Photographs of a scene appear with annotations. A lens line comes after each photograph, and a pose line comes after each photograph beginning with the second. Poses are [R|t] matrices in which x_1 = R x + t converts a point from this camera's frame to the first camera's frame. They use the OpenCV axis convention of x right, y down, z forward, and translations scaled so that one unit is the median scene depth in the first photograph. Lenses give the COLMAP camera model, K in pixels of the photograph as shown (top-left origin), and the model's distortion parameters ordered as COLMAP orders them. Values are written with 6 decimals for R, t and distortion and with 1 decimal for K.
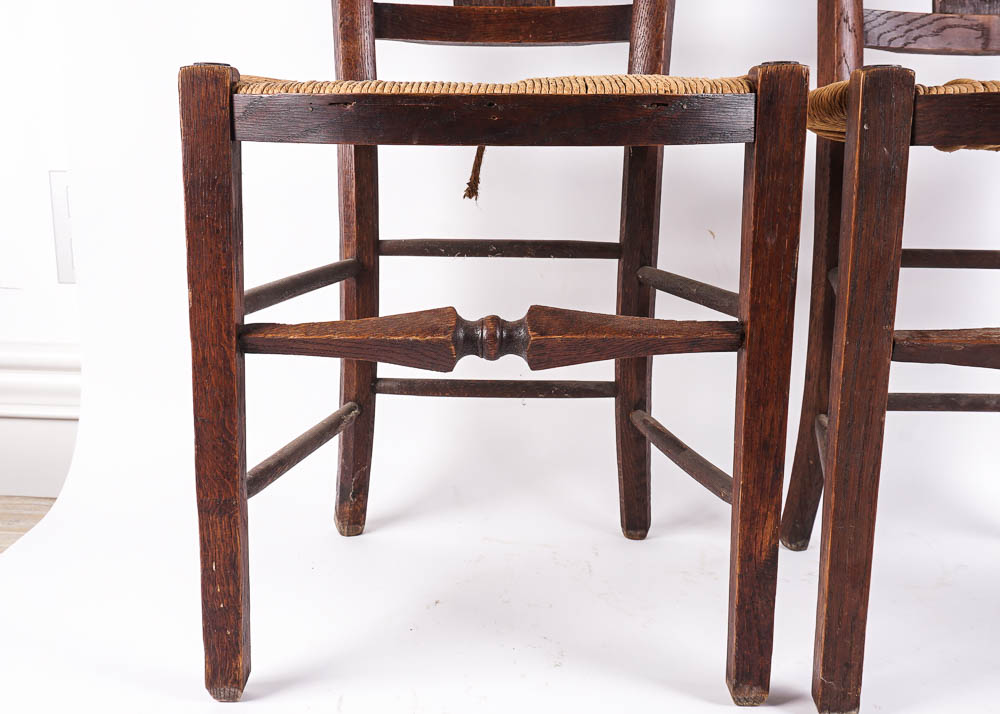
lens RADIAL K [[1050.6, 0, 503.8], [0, 1050.6, 368.1], [0, 0, 1]] dist [0.001835, 0.000000]
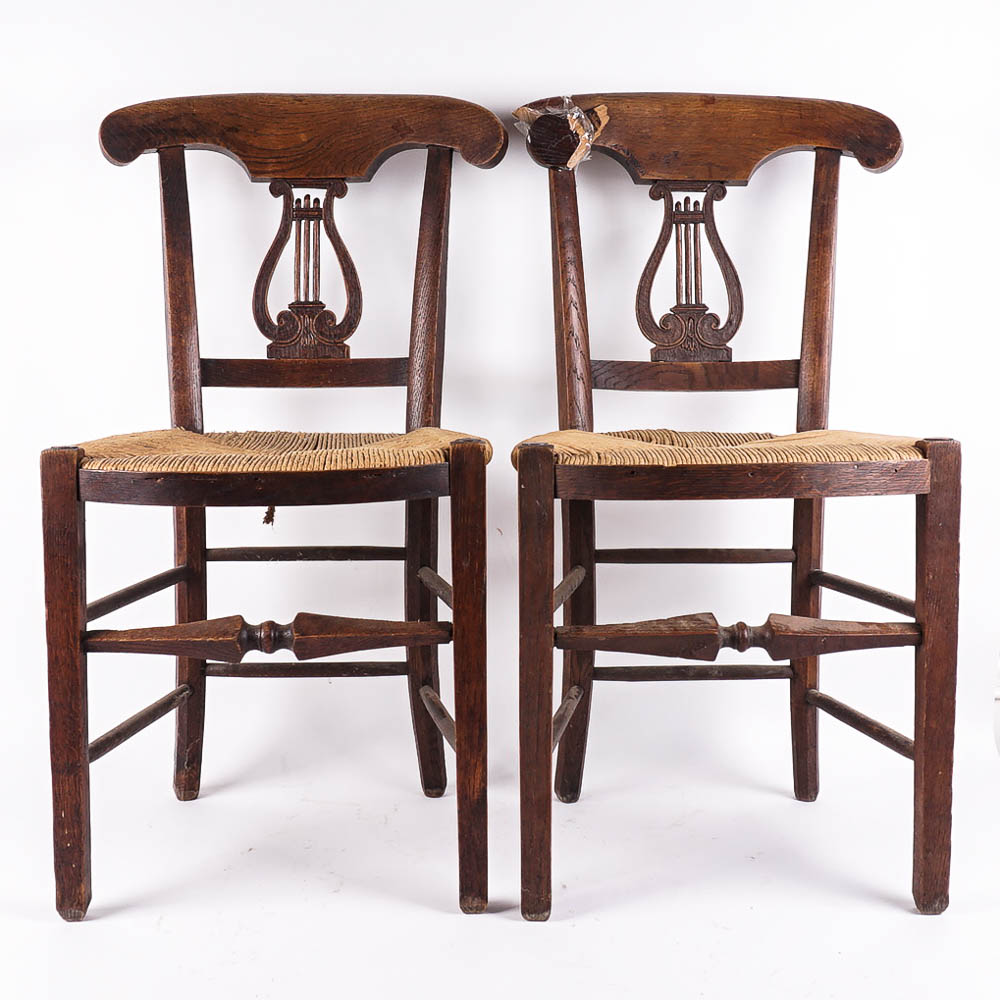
lens RADIAL K [[1332.1, 0, 513.1], [0, 1332.1, 479.4], [0, 0, 1]] dist [-0.040302, 0.000000]
pose [[0.998999, -0.017485, 0.041180, 0.222285], [0.021764, 0.994142, -0.105873, -0.040462], [-0.039088, 0.106663, 0.993527, -0.699406]]
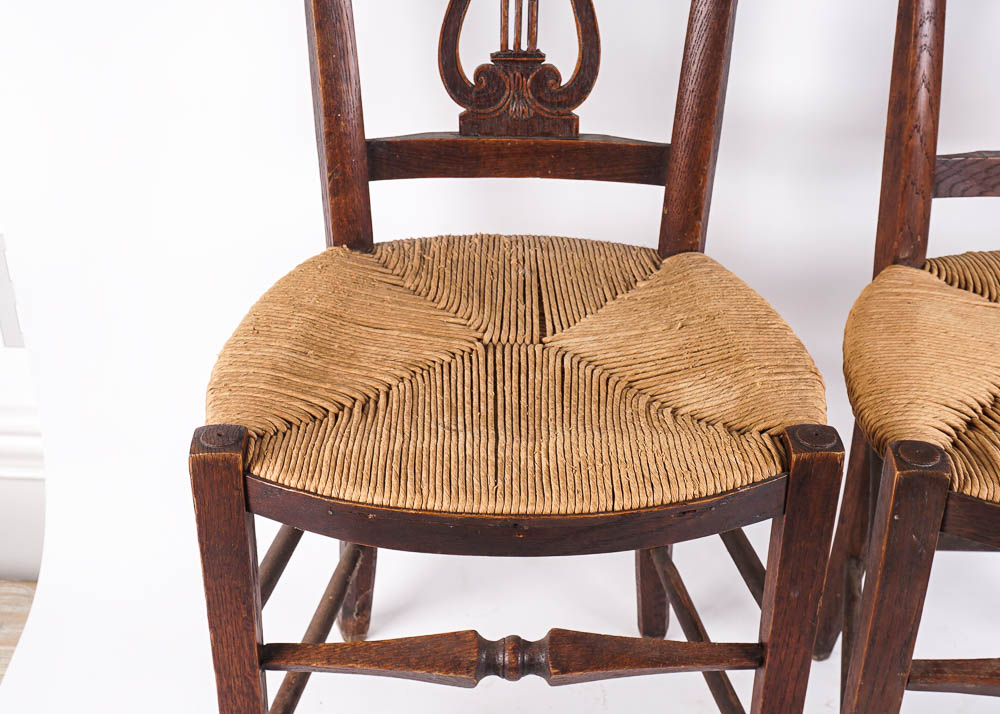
lens RADIAL K [[1375.8, 0, 506.8], [0, 1375.8, 357.7], [0, 0, 1]] dist [-0.002698, 0.000000]
pose [[0.999919, -0.003355, 0.012238, -0.030303], [-0.000795, 0.945976, 0.324236, -0.682679], [-0.012664, -0.324220, 0.945897, -0.141898]]
